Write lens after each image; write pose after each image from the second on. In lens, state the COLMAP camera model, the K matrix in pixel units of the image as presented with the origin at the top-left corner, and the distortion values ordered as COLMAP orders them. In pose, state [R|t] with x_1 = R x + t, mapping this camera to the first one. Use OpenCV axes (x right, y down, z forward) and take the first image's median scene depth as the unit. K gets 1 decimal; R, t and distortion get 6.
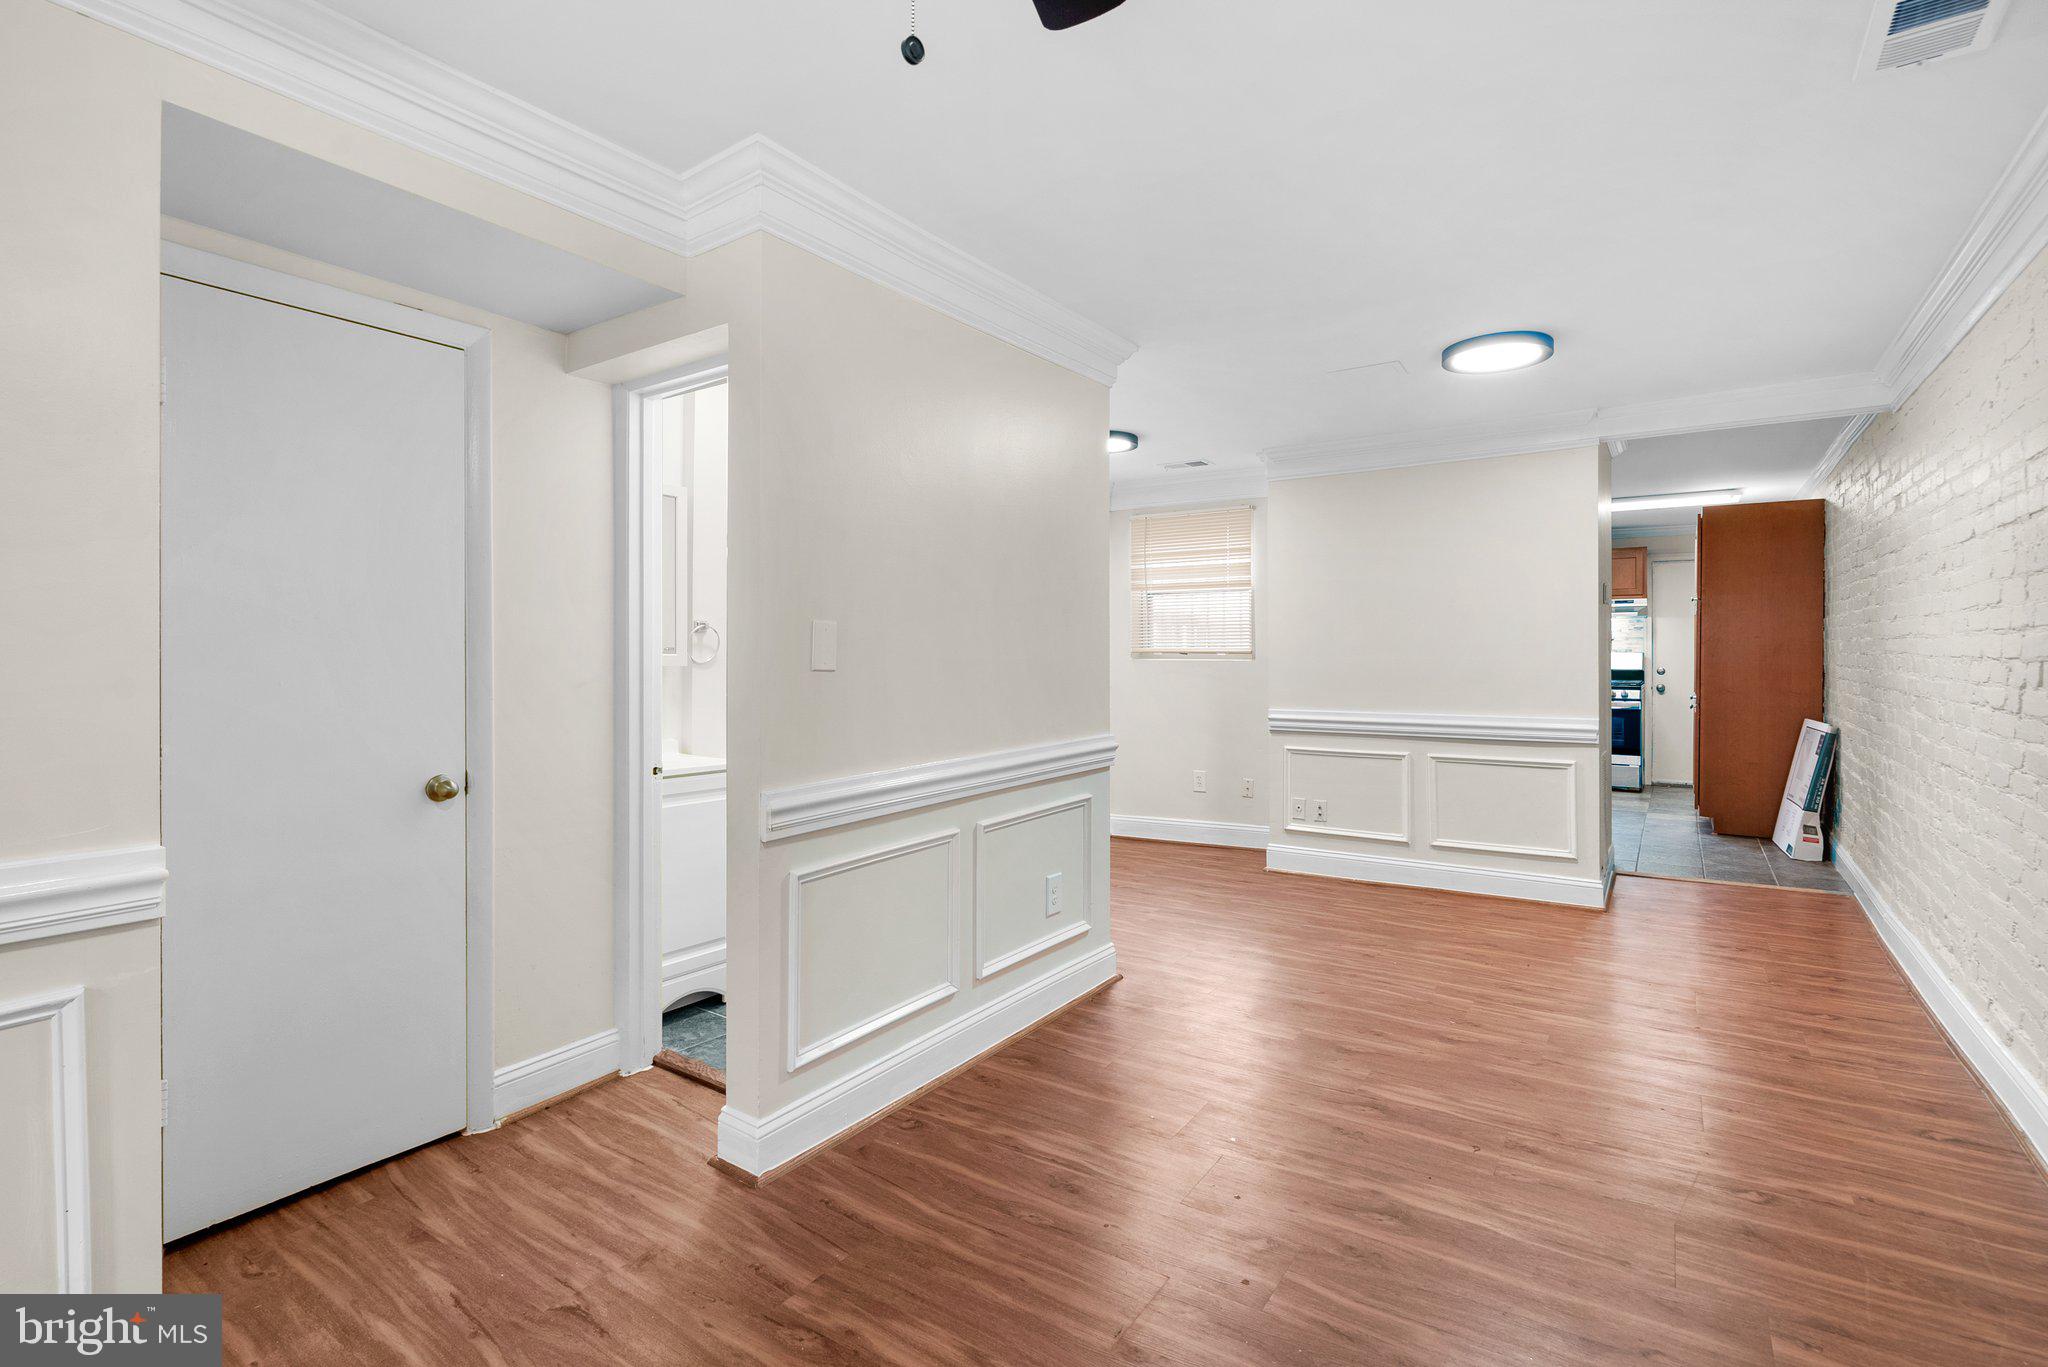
lens RADIAL K [[958.0, 0, 1015.2], [0, 958.0, 658.5], [0, 0, 1]] dist [0.000679, 0.001884]
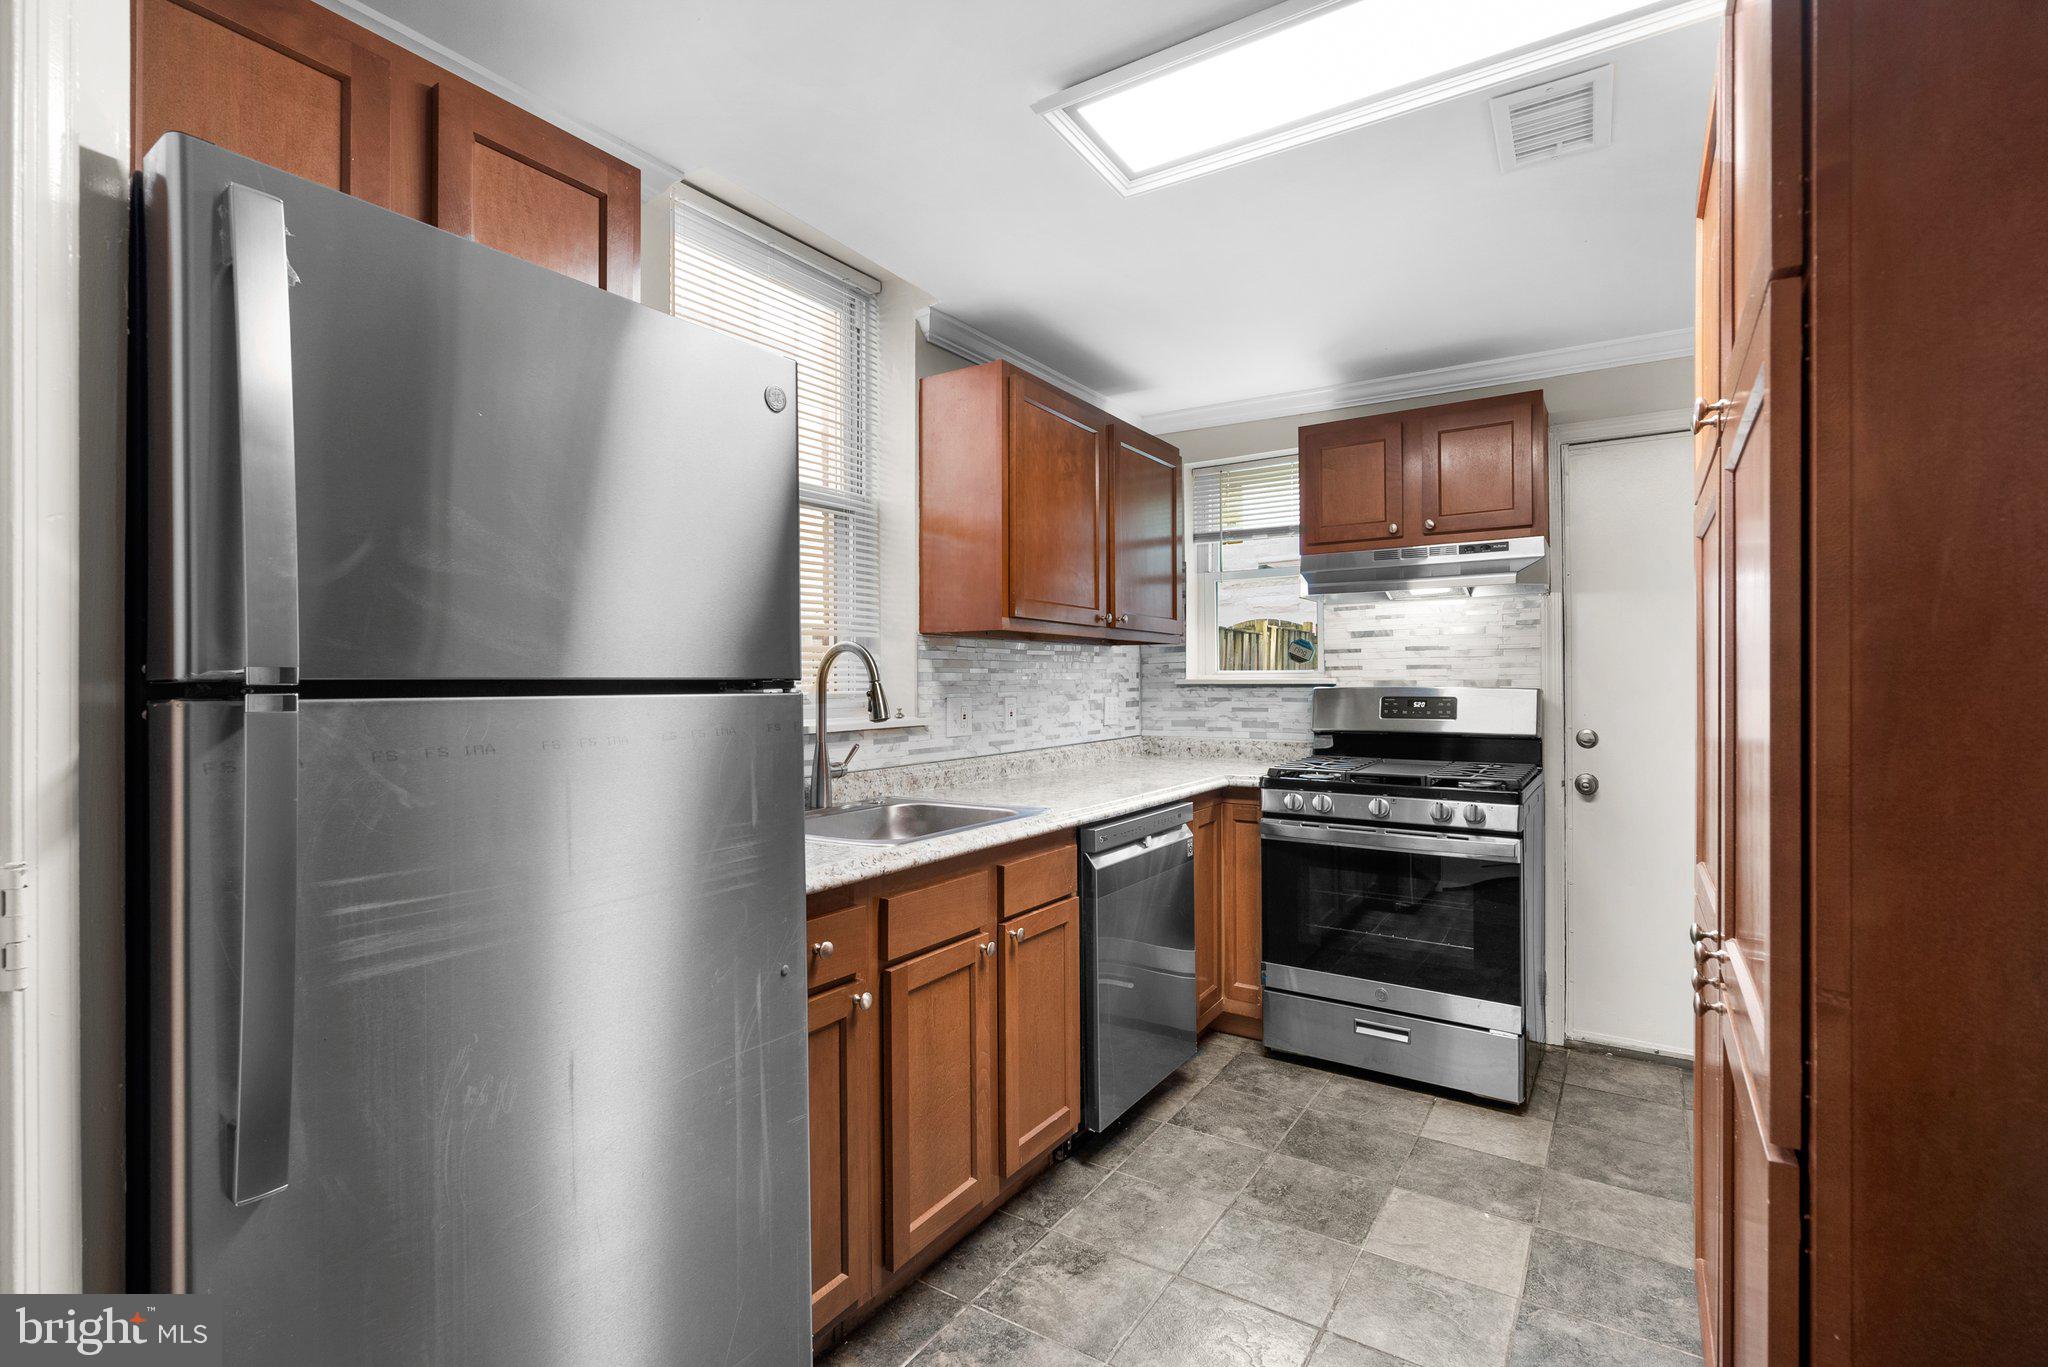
lens RADIAL K [[931.7, 0, 1024.0], [0, 931.7, 683.5], [0, 0, 1]] dist [-0.000303, 0.000136]
pose [[0.999672, -0.005185, 0.025096, 0.693969], [0.005334, 0.999969, -0.005865, -0.010743], [-0.025065, 0.005997, 0.999668, 1.001362]]
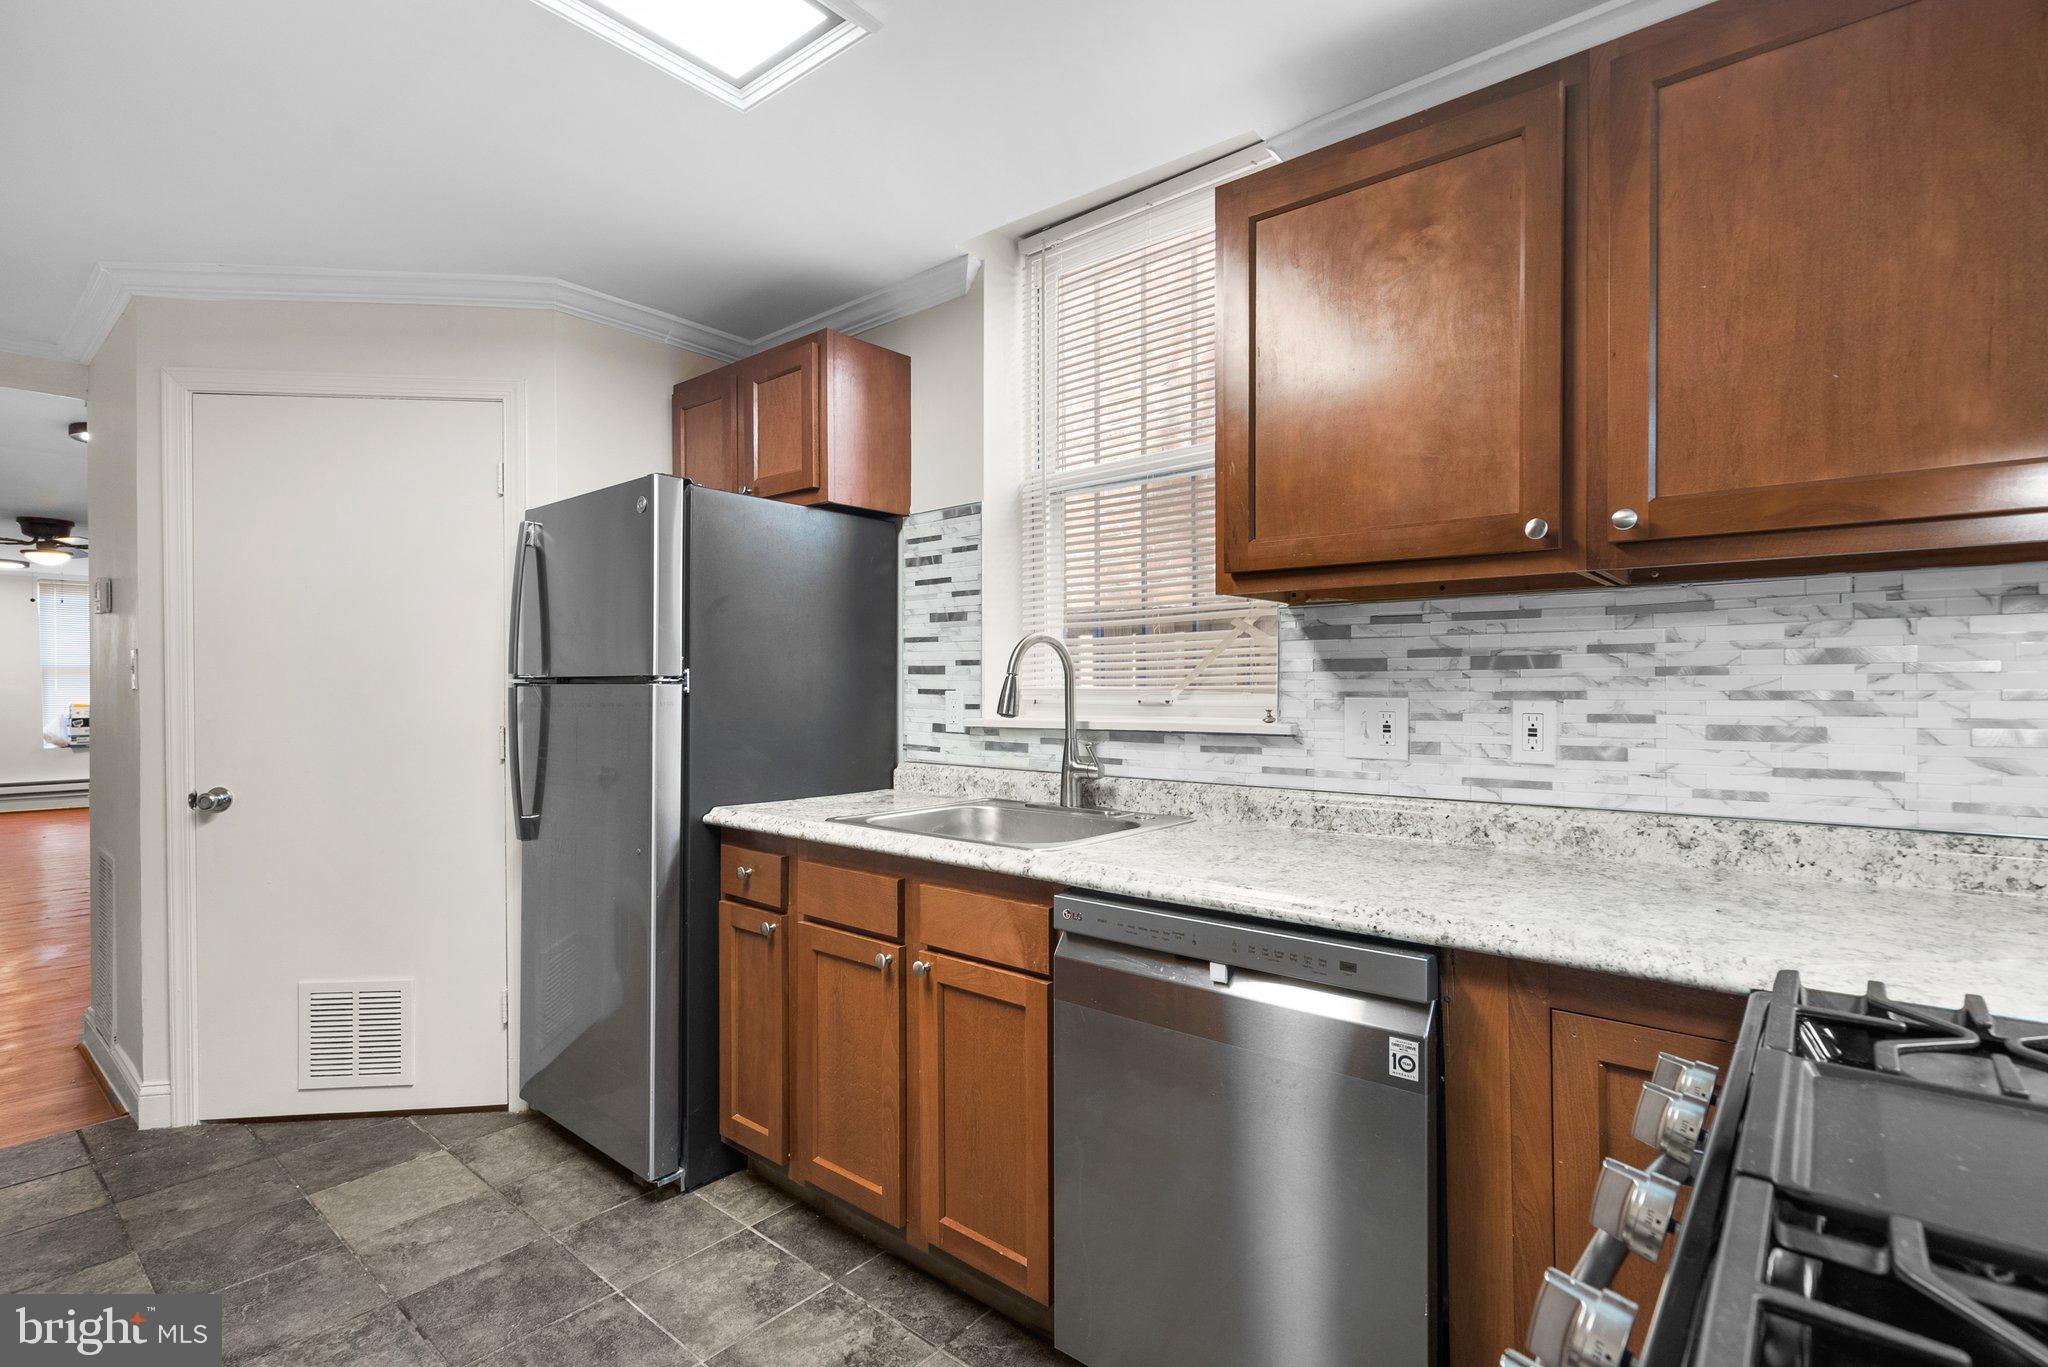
lens RADIAL K [[968.0, 0, 1024.0], [0, 968.0, 683.5], [0, 0, 1]] dist [-0.002545, -0.000124]
pose [[-0.097935, 0.002169, -0.995190, 1.021290], [-0.001426, 0.999996, 0.002320, -0.011649], [0.995192, 0.001647, -0.097932, 1.431113]]
